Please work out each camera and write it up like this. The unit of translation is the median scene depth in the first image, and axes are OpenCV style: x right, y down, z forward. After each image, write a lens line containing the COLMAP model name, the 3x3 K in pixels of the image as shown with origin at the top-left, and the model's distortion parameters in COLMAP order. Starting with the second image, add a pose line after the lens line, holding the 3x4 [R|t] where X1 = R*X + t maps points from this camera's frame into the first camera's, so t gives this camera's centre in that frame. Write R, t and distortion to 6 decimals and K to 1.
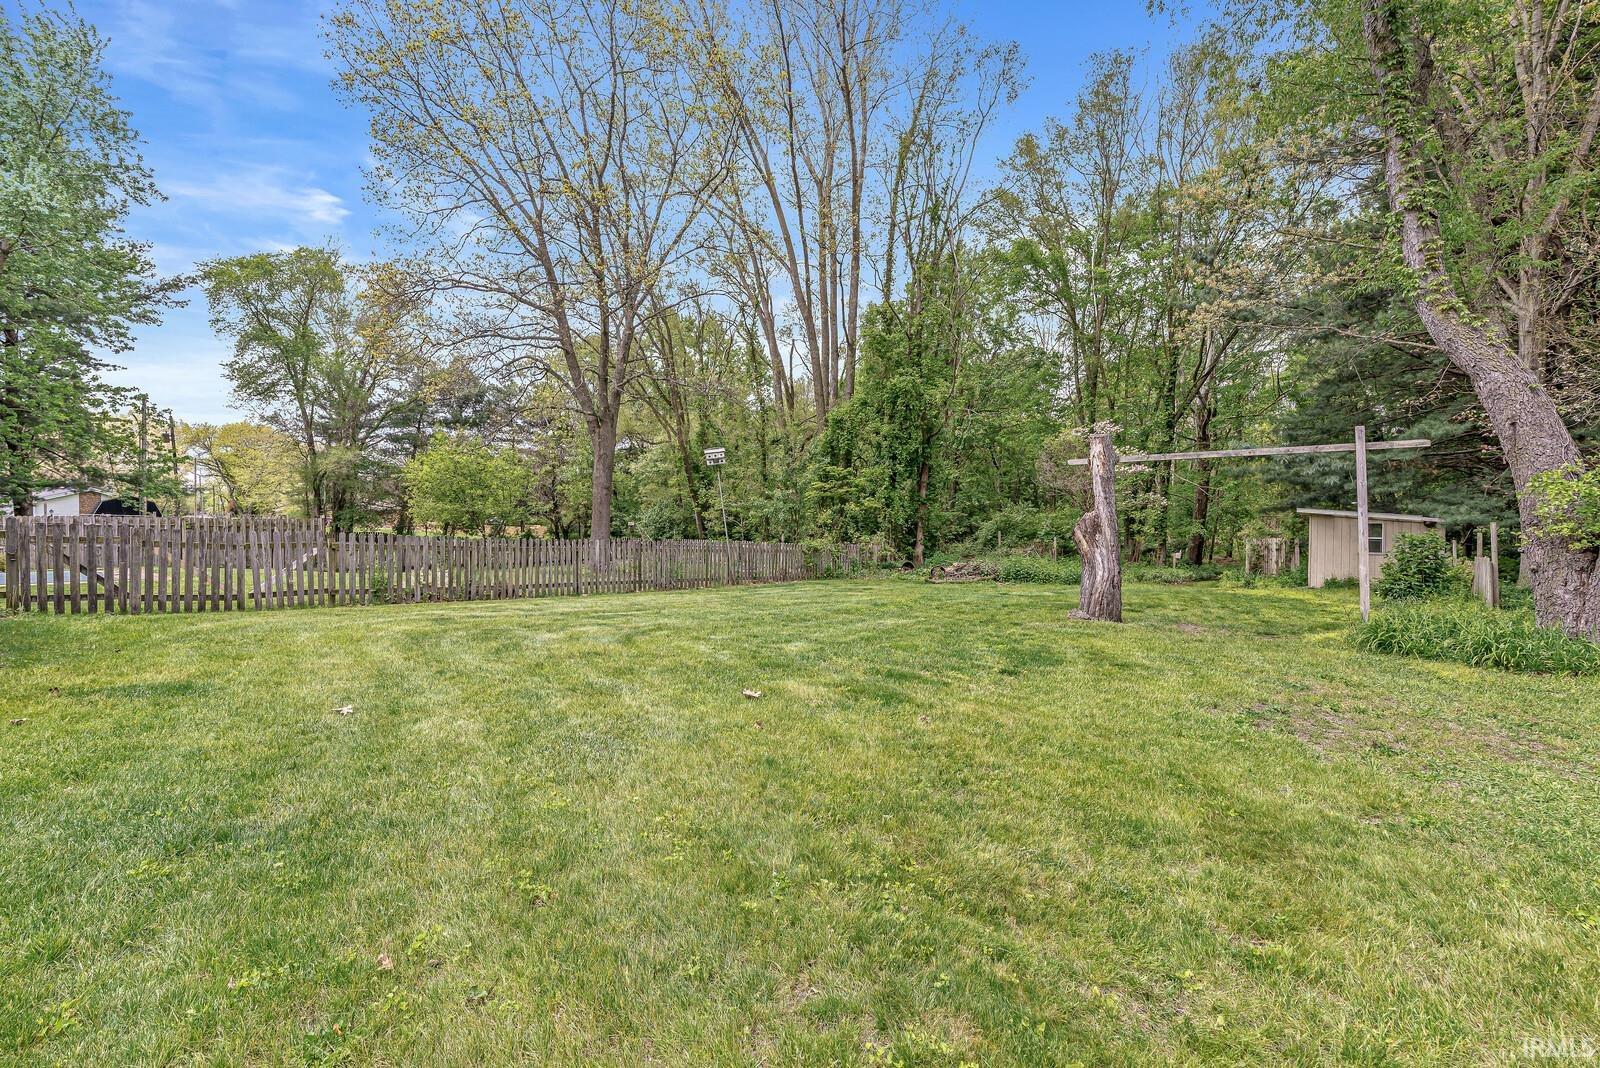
lens RADIAL K [[689.8, 0, 794.7], [0, 689.8, 518.8], [0, 0, 1]] dist [0.000459, 0.000106]
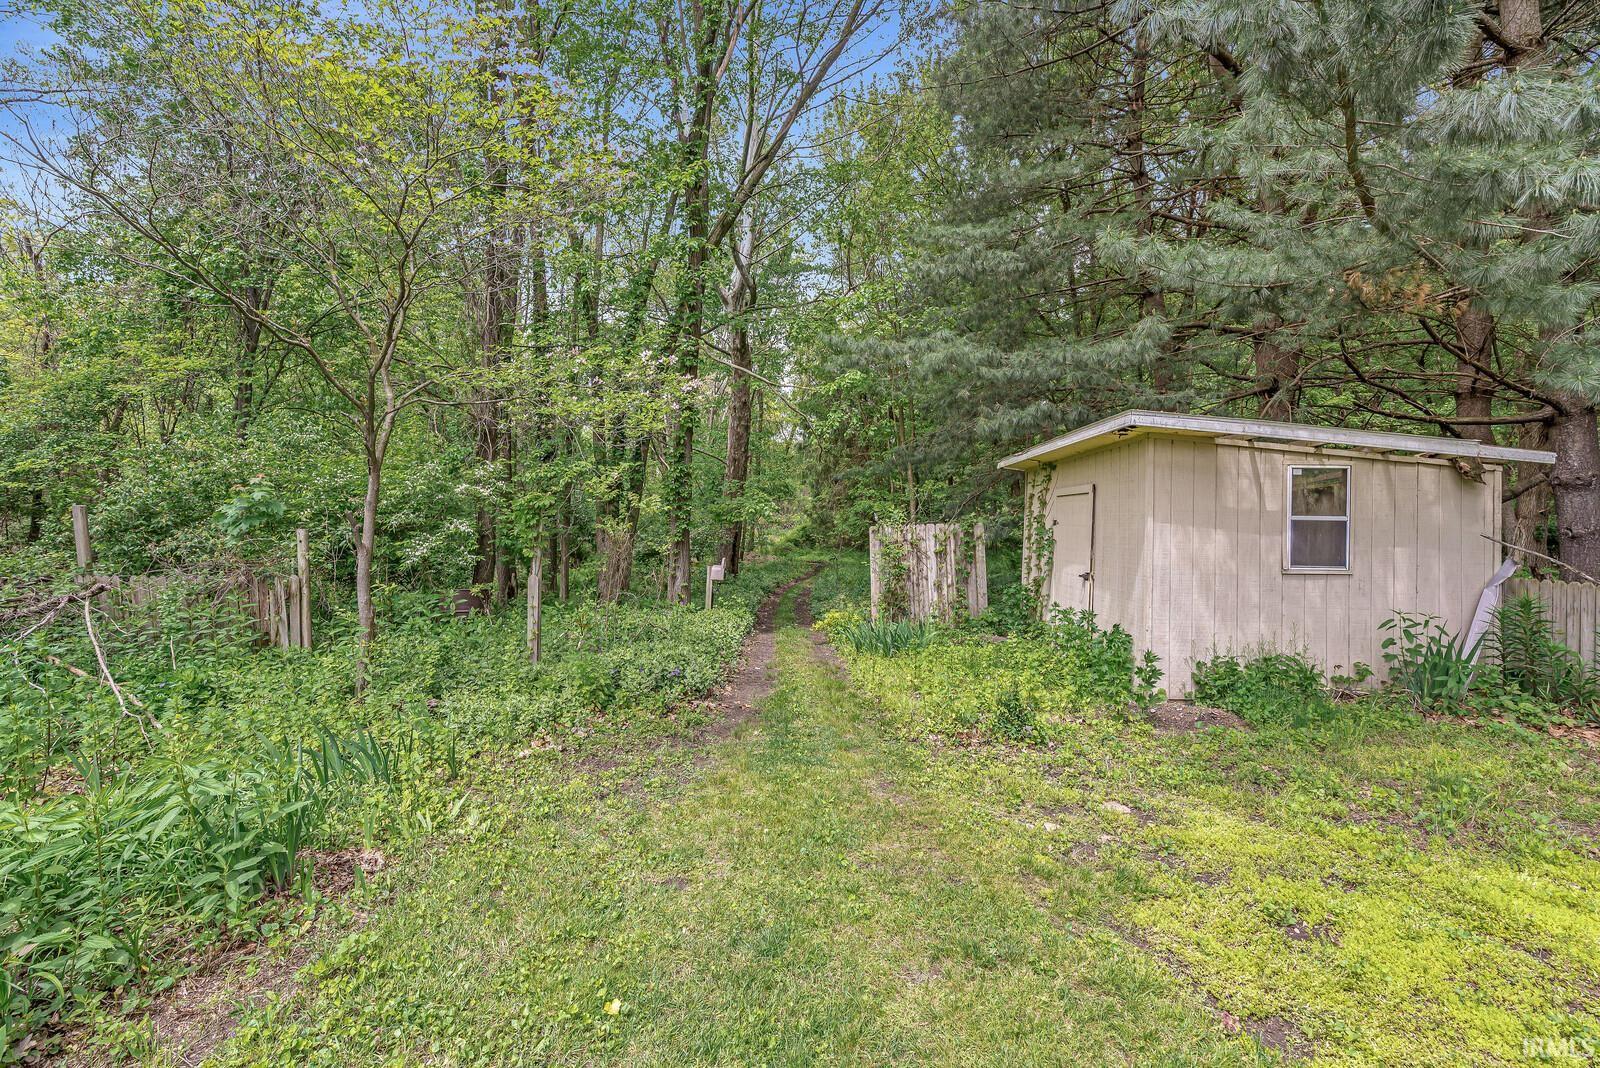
lens RADIAL K [[689.8, 0, 794.7], [0, 689.8, 518.8], [0, 0, 1]] dist [0.000459, 0.000106]
pose [[0.778567, 0.009925, 0.627482, 0.382205], [-0.019654, 0.999770, 0.008572, 0.022539], [-0.627253, -0.019006, 0.778583, 0.739266]]
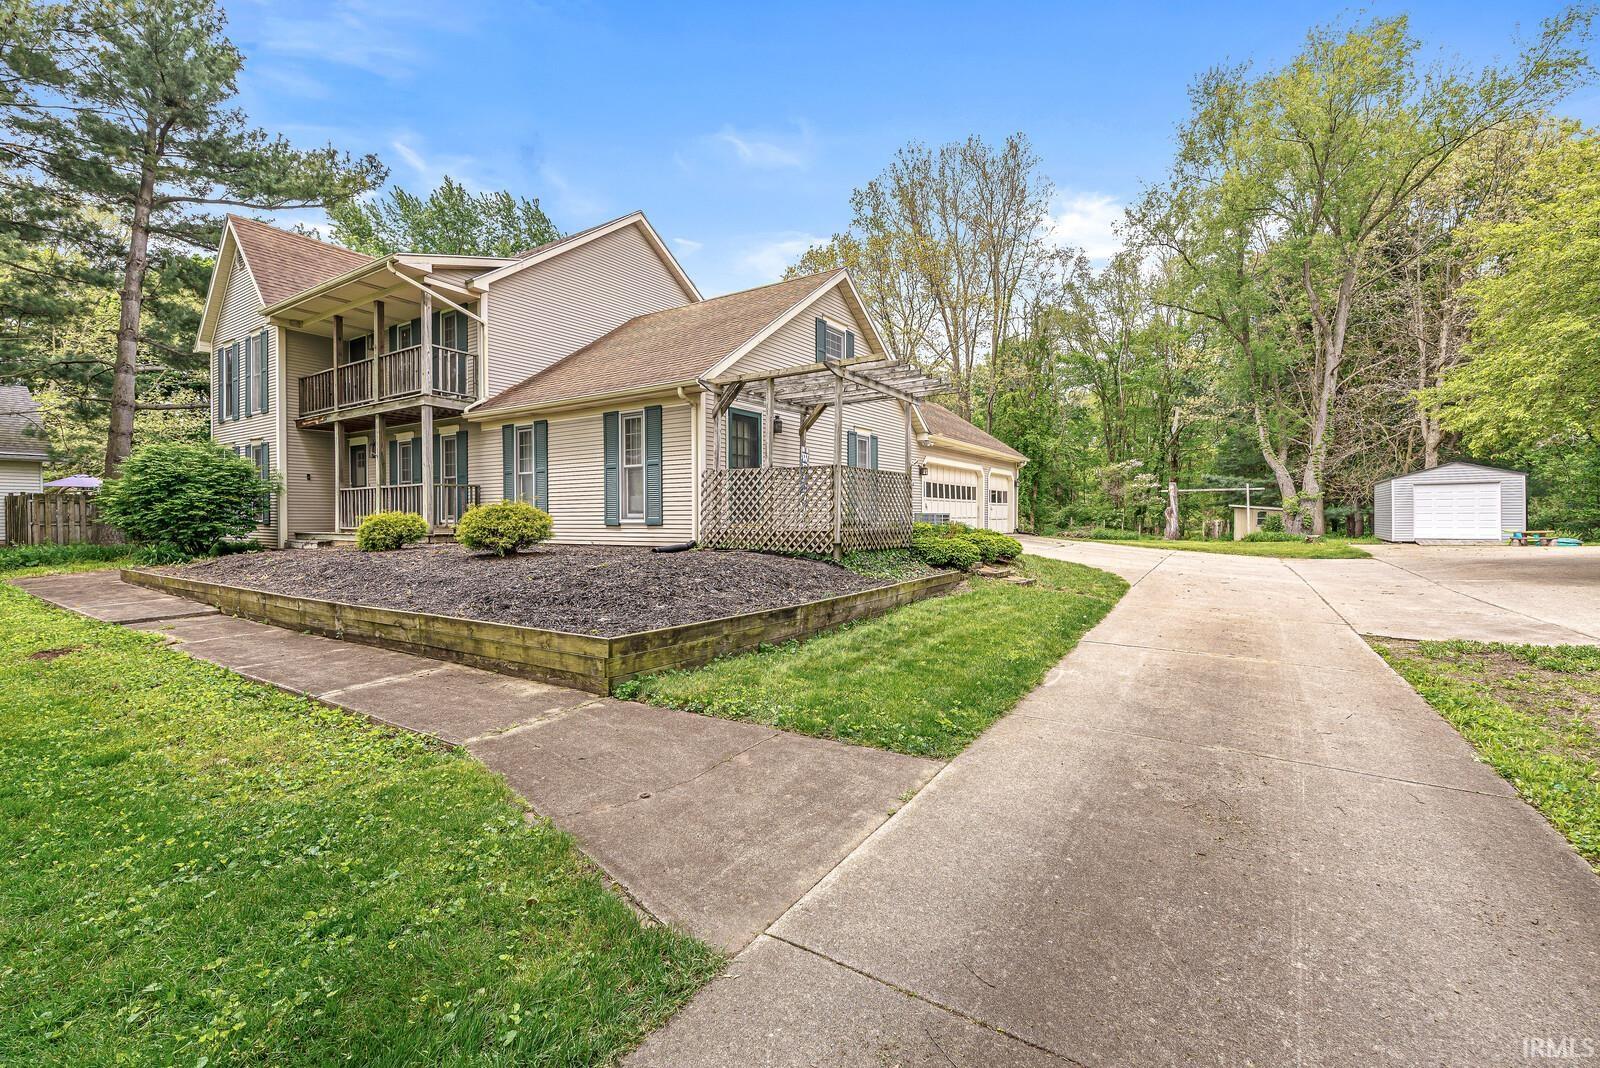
lens RADIAL K [[689.8, 0, 794.7], [0, 689.8, 518.8], [0, 0, 1]] dist [0.000459, 0.000106]
pose [[0.997584, 0.014849, 0.067863, -0.643041], [-0.016346, 0.999634, 0.021566, 0.003671], [-0.067518, -0.022623, 0.997462, -0.883603]]
